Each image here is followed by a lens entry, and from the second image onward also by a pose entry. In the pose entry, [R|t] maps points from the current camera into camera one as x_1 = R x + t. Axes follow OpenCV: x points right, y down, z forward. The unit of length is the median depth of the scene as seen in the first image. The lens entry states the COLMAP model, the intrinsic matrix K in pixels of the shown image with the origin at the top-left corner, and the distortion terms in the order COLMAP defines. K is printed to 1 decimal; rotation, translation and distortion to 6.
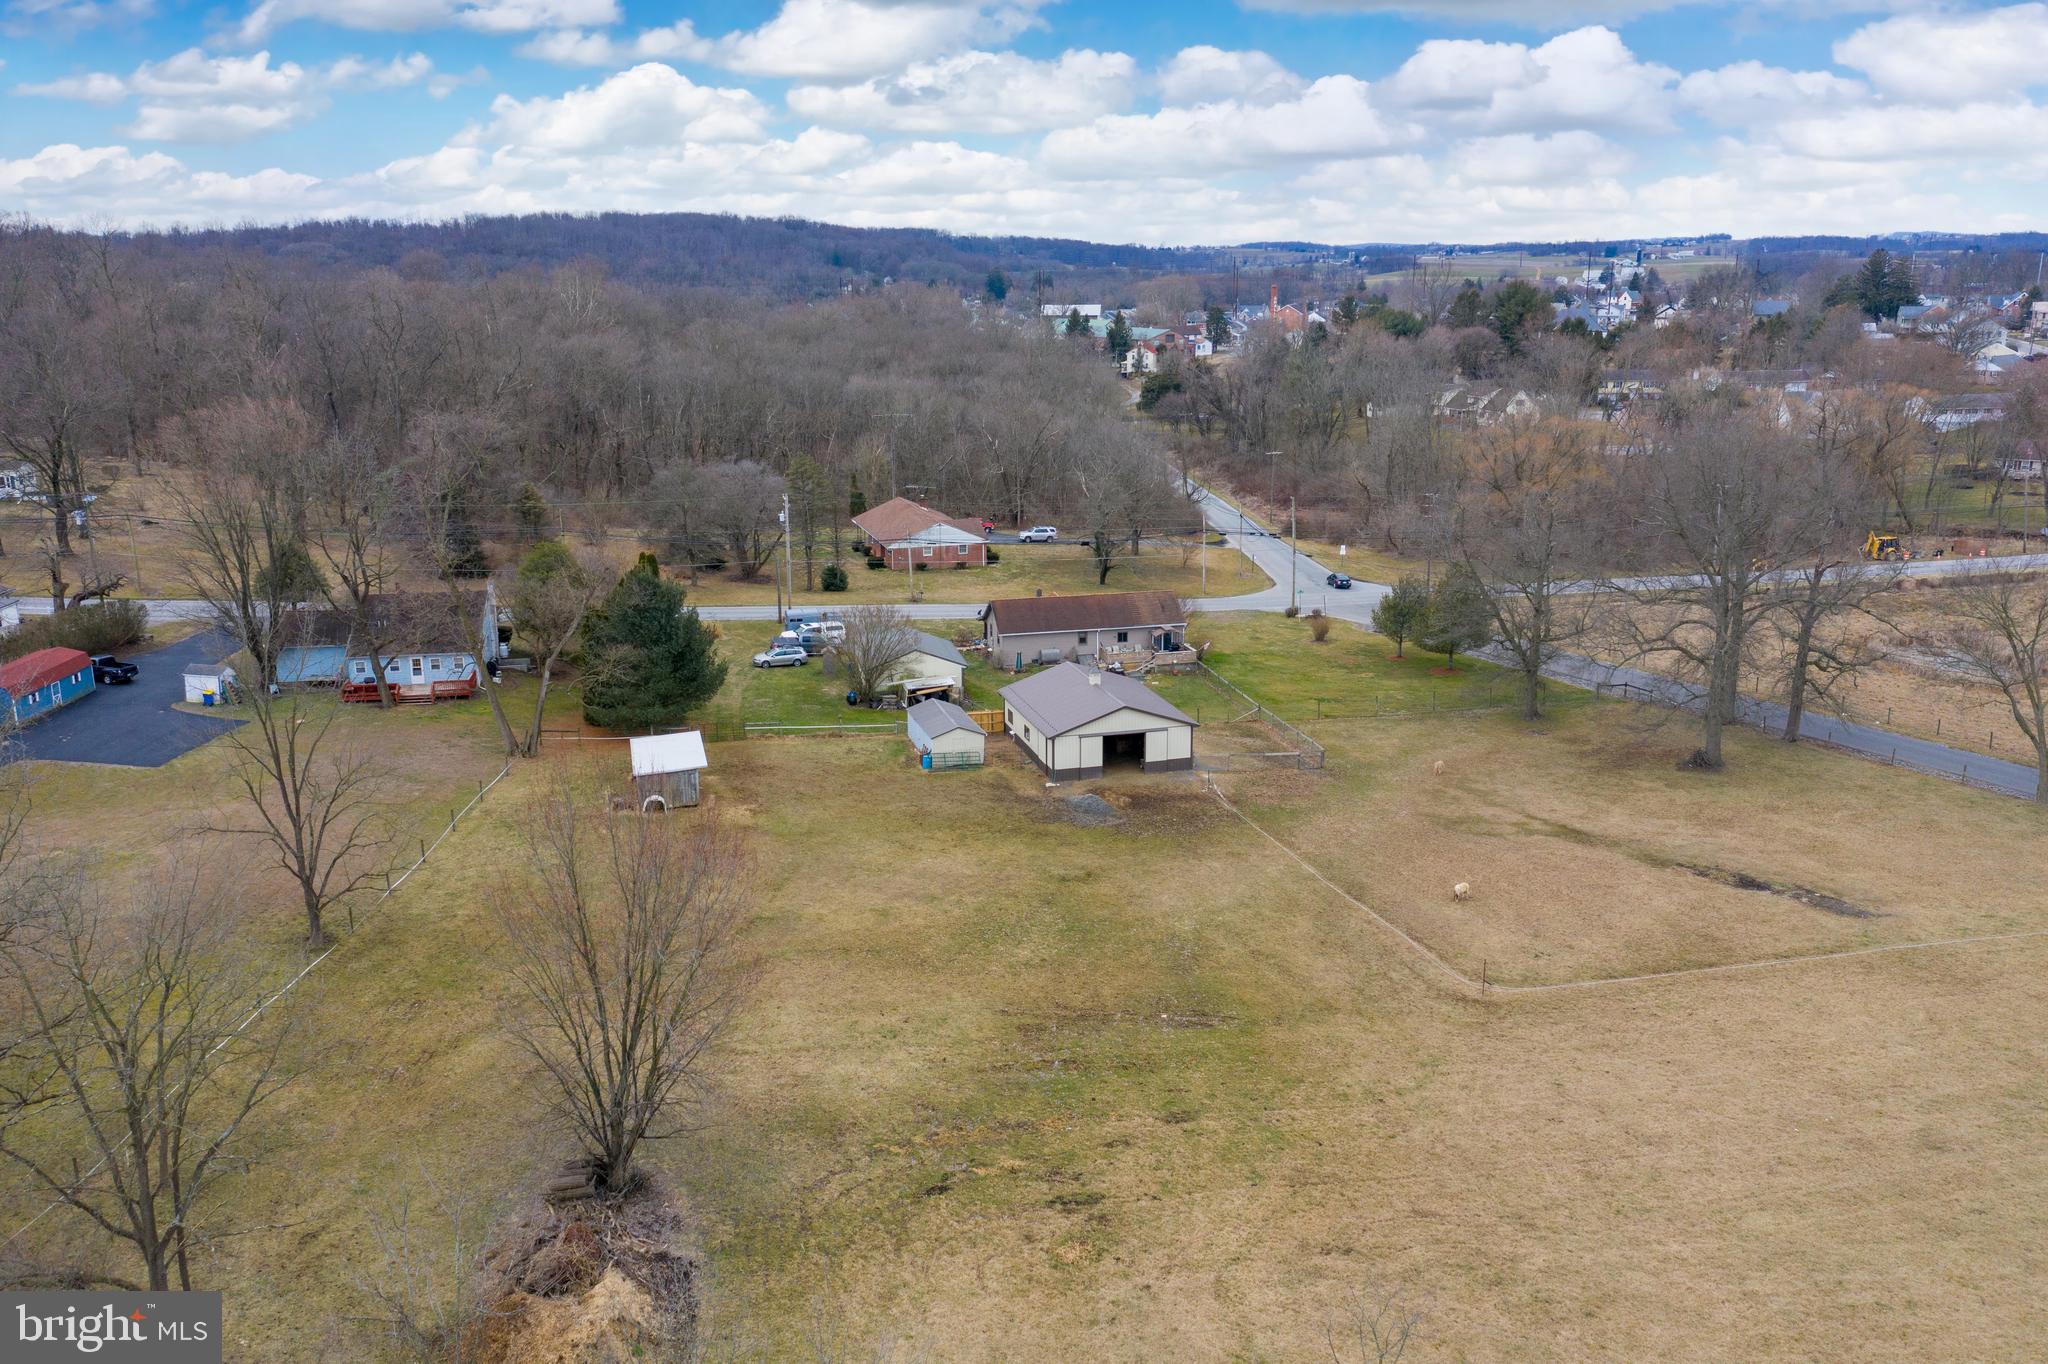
lens RADIAL K [[1627.7, 0, 1019.8], [0, 1627.7, 683.7], [0, 0, 1]] dist [-0.001543, 0.014447]
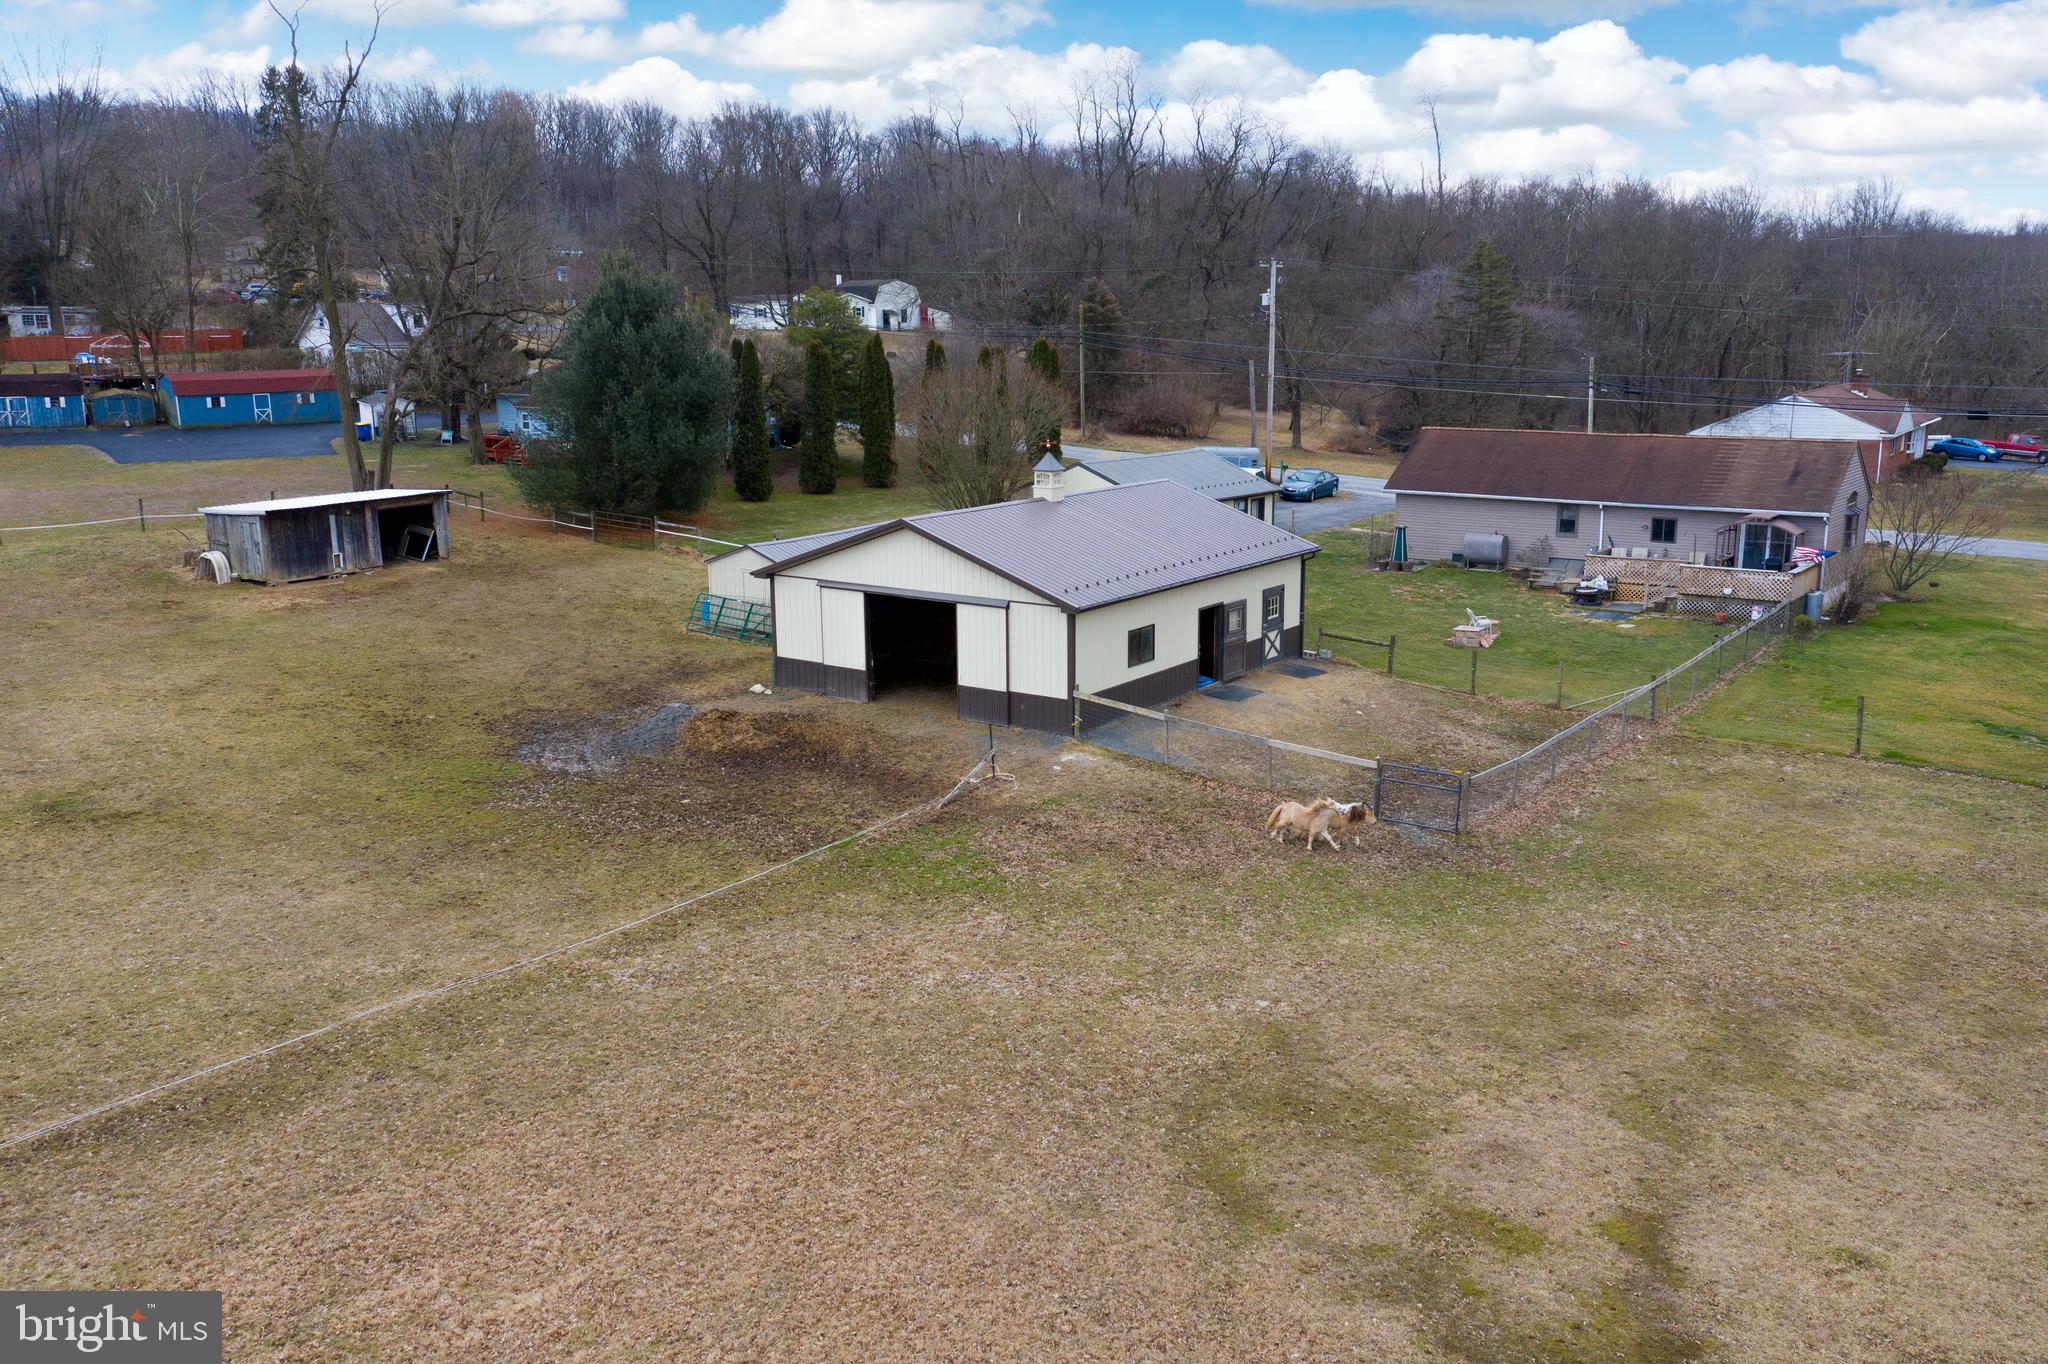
lens RADIAL K [[1633.3, 0, 1024.0], [0, 1633.3, 682.0], [0, 0, 1]] dist [0.001145, 0.008203]
pose [[0.624912, 0.164162, -0.763240, 0.297198], [-0.189490, 0.980301, 0.055701, 0.018975], [0.757350, 0.109818, 0.643709, 0.612767]]
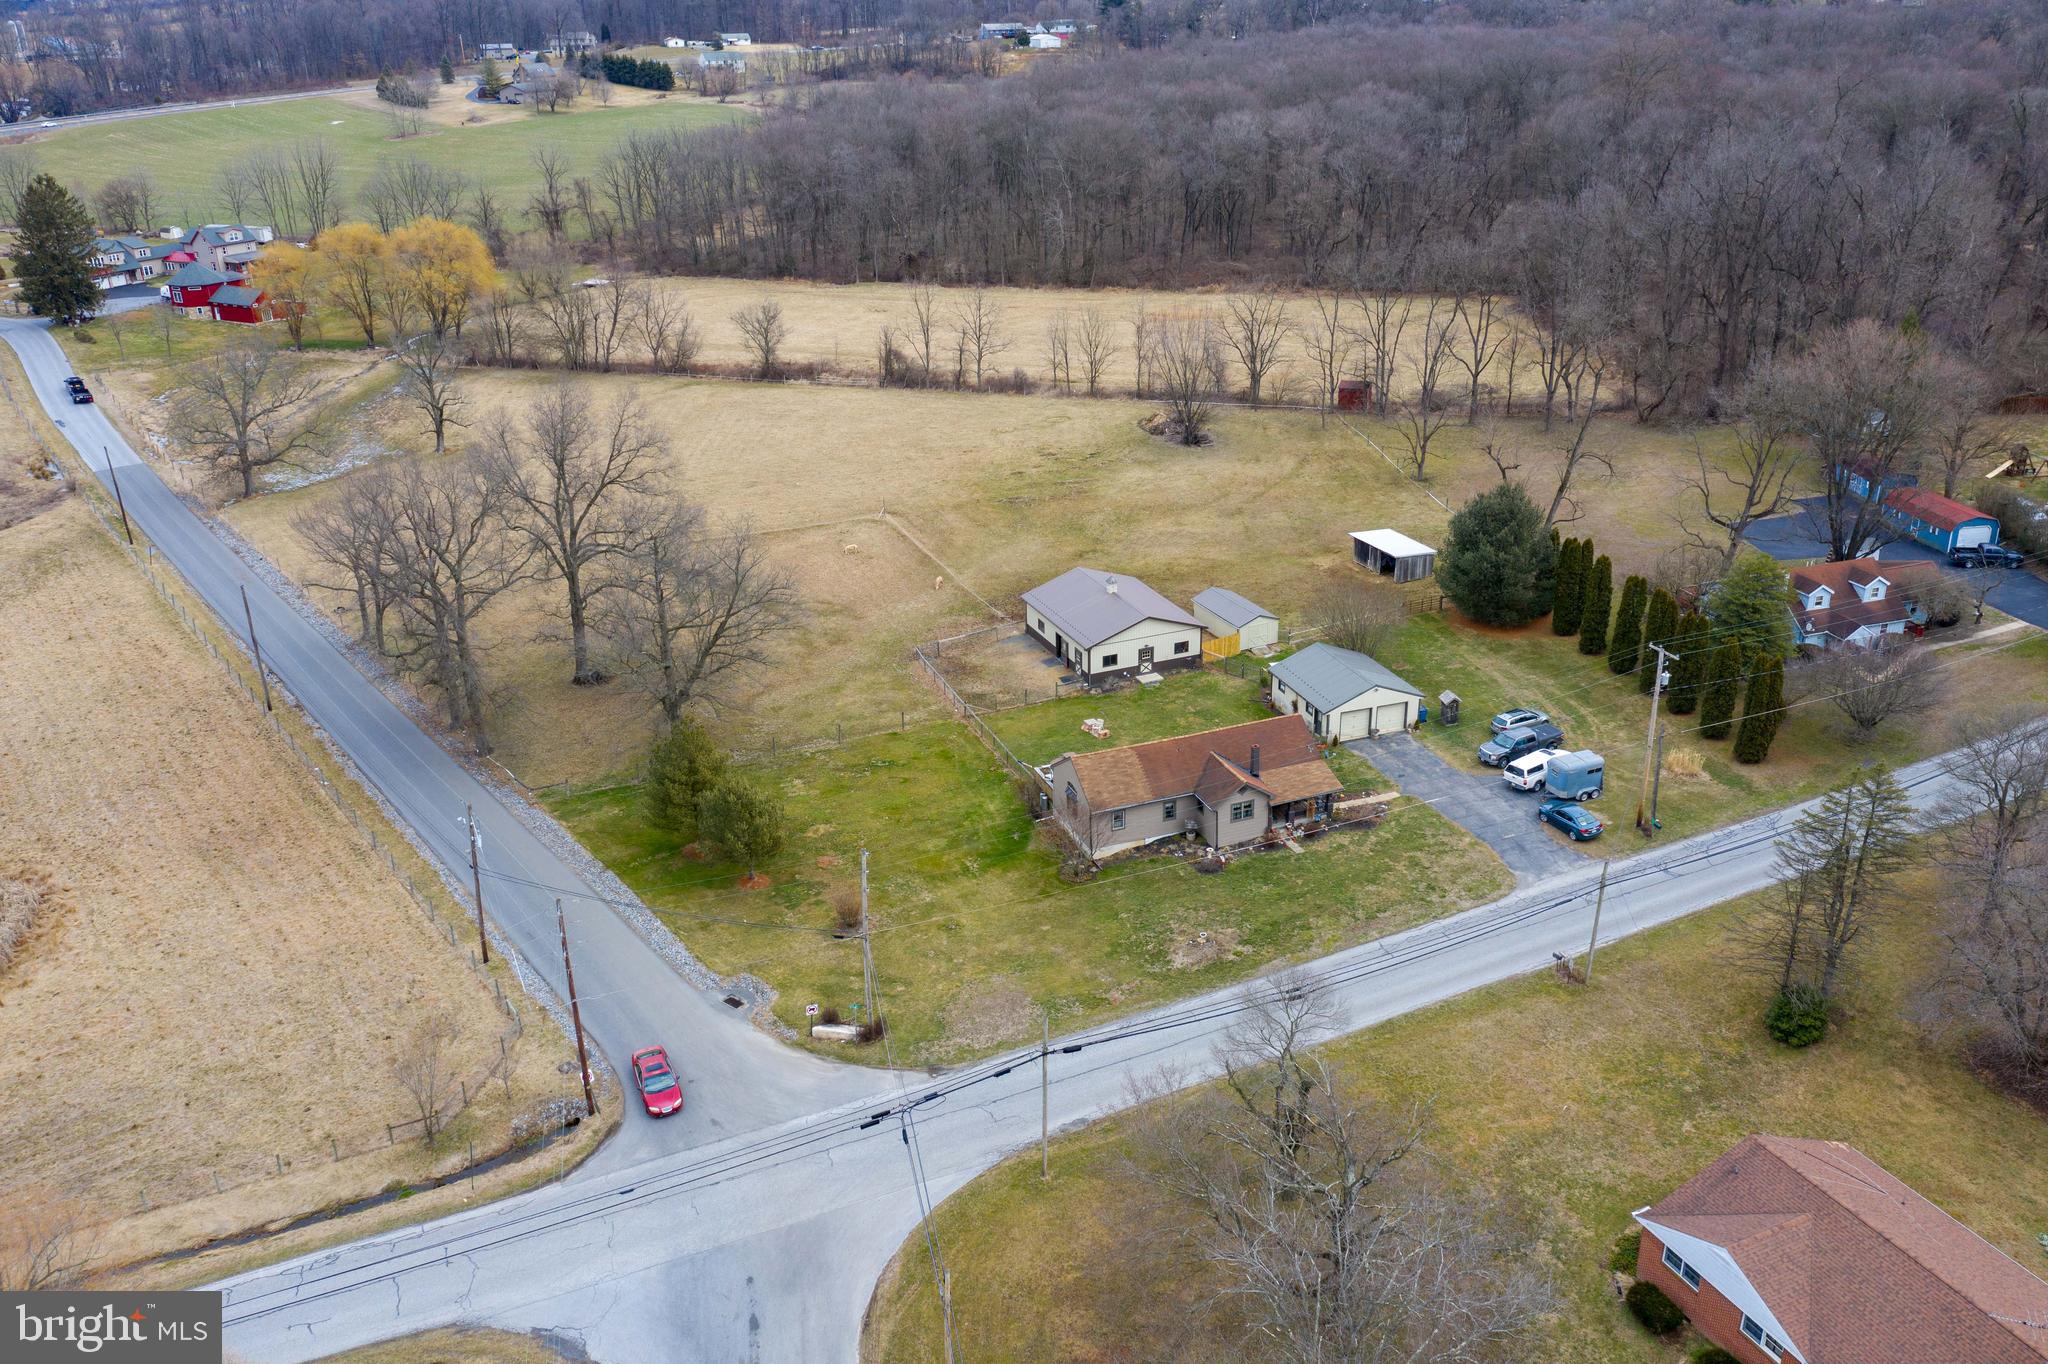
lens RADIAL K [[1627.7, 0, 1019.8], [0, 1627.7, 683.7], [0, 0, 1]] dist [-0.001543, 0.014447]
pose [[-0.991330, 0.072212, -0.109775, 0.200511], [-0.010462, 0.789415, 0.613770, -0.543163], [0.130980, 0.609597, -0.781815, 1.598140]]
